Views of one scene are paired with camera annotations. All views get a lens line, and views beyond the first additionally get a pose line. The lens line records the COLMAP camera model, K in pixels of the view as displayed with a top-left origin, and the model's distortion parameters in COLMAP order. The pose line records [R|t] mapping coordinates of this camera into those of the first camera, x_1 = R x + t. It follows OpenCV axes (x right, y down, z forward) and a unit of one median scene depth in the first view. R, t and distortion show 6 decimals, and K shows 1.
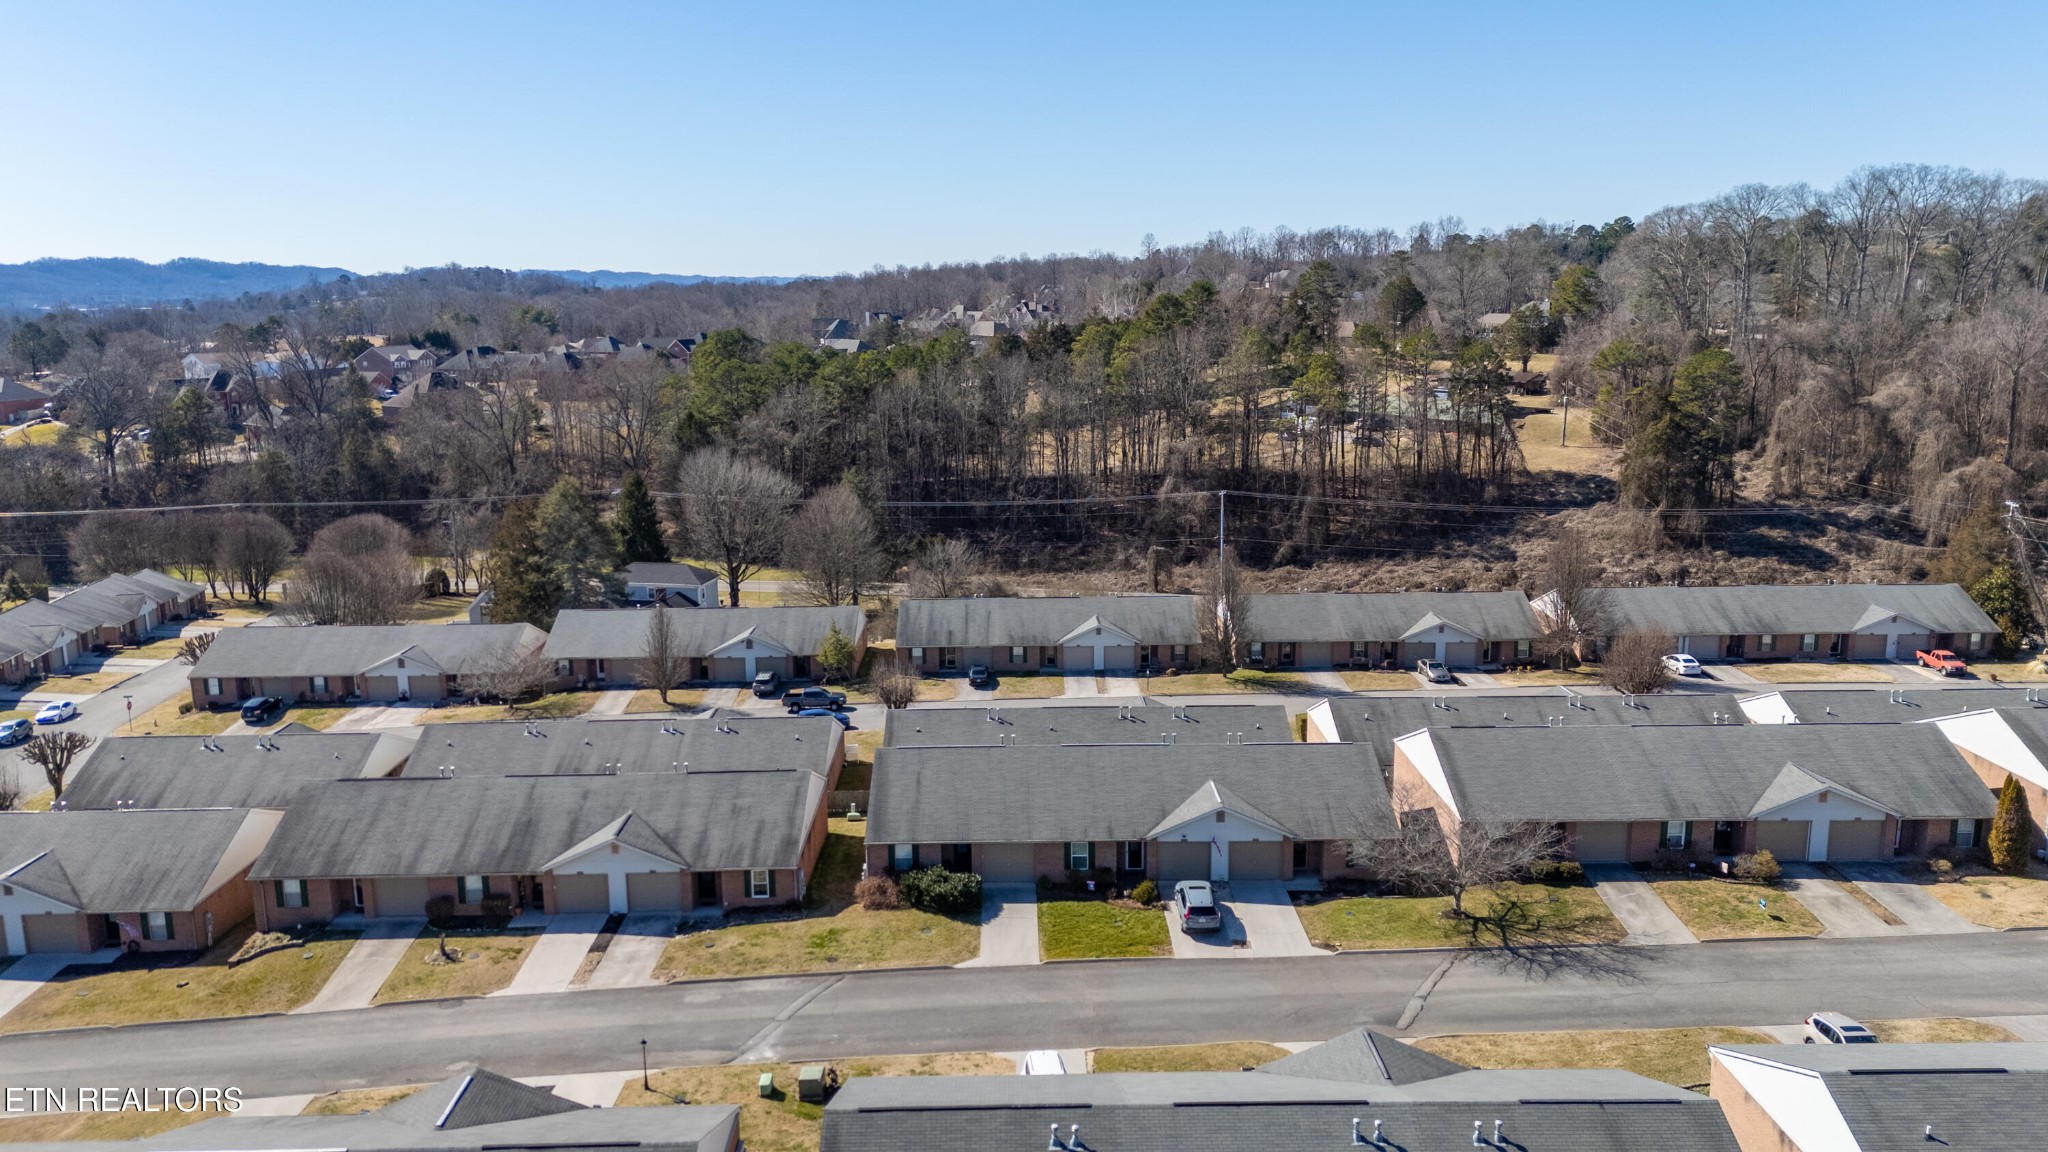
lens RADIAL K [[1485.5, 0, 1021.1], [0, 1485.5, 571.9], [0, 0, 1]] dist [0.090386, -0.099308]
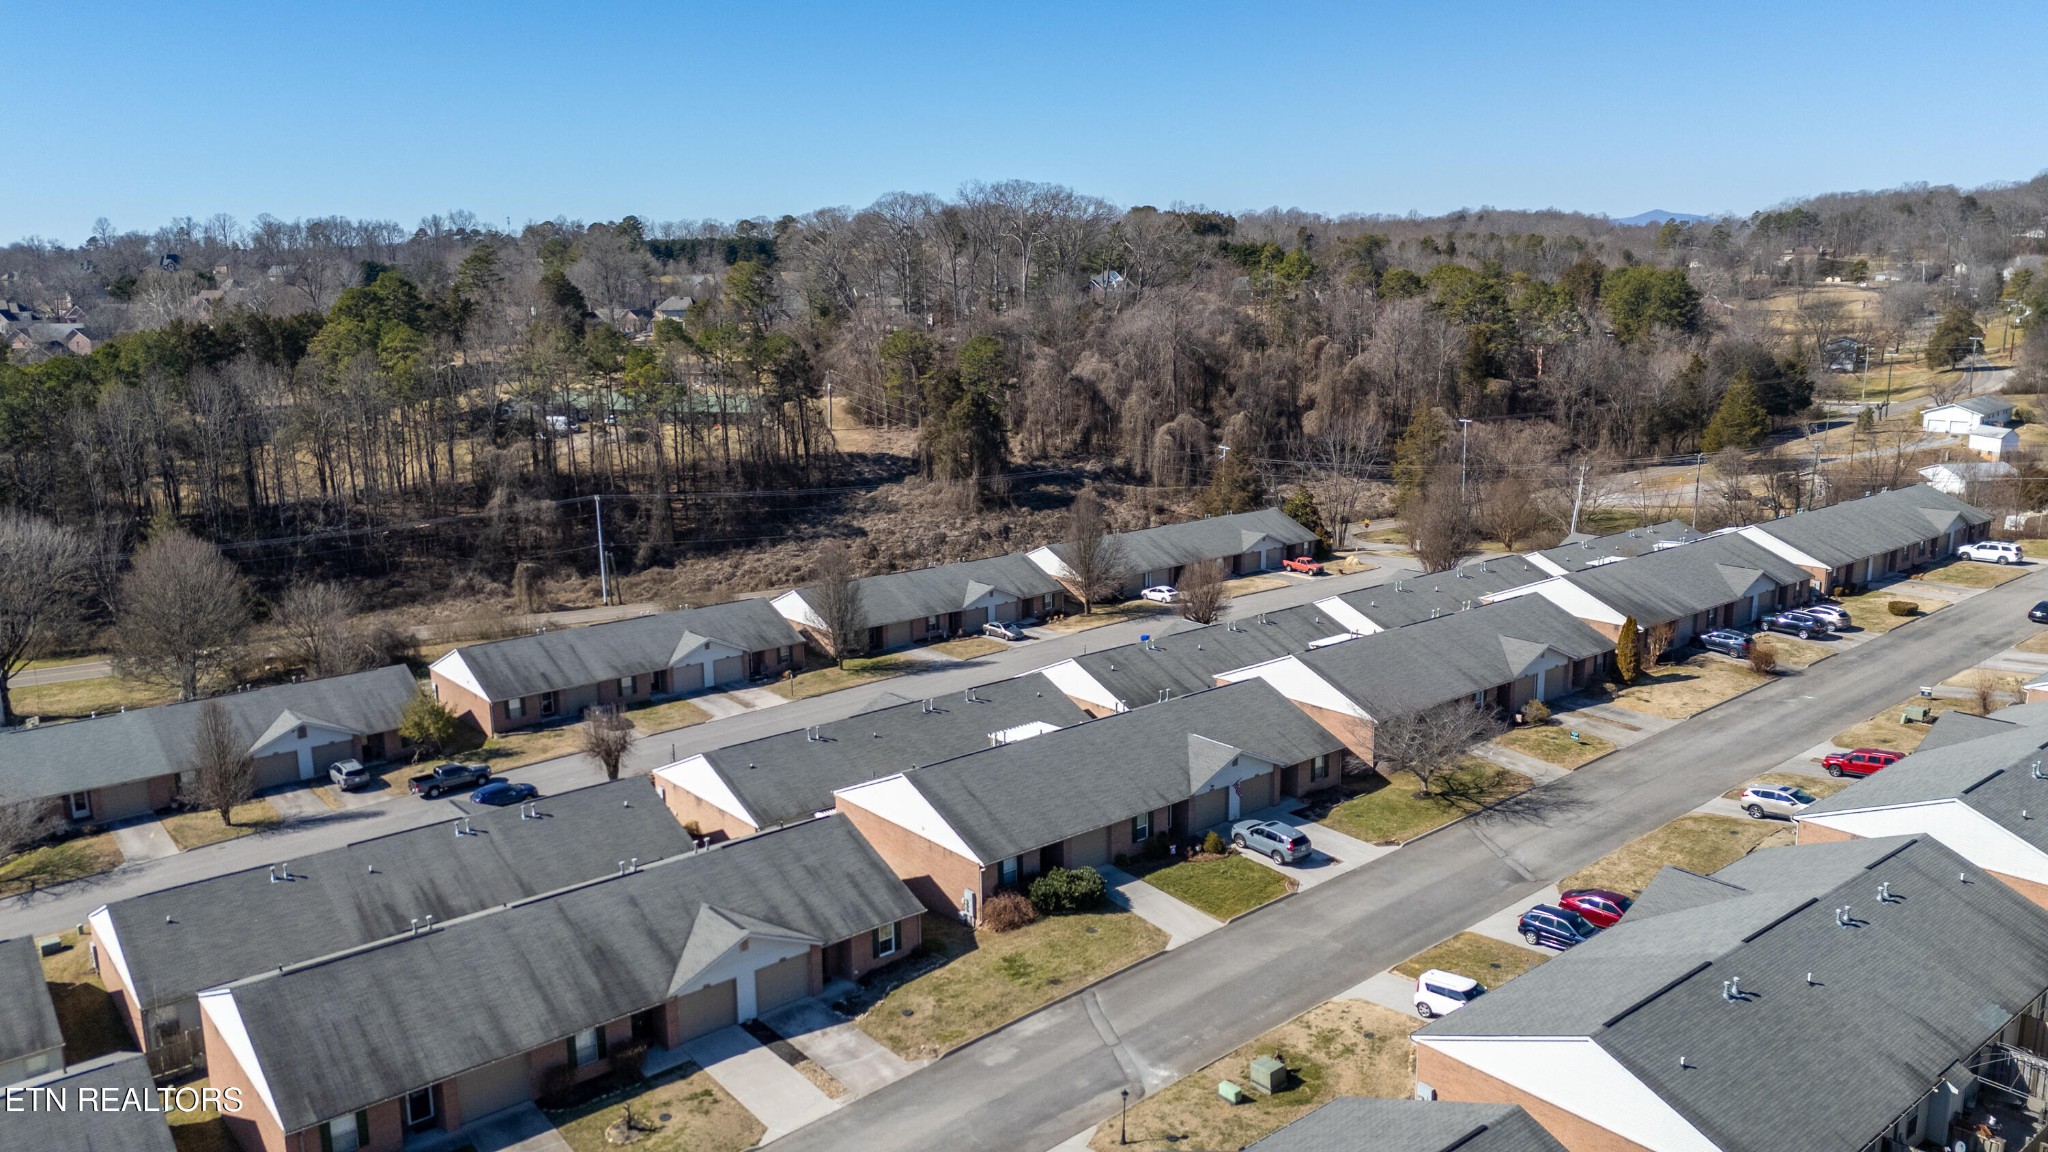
lens RADIAL K [[1485.5, 0, 1022.9], [0, 1485.5, 579.1], [0, 0, 1]] dist [0.090386, -0.099308]
pose [[0.777279, -0.129454, 0.615694, -0.366727], [0.125370, 0.990846, 0.050061, -0.023799], [-0.616539, 0.038278, 0.786393, 0.134362]]
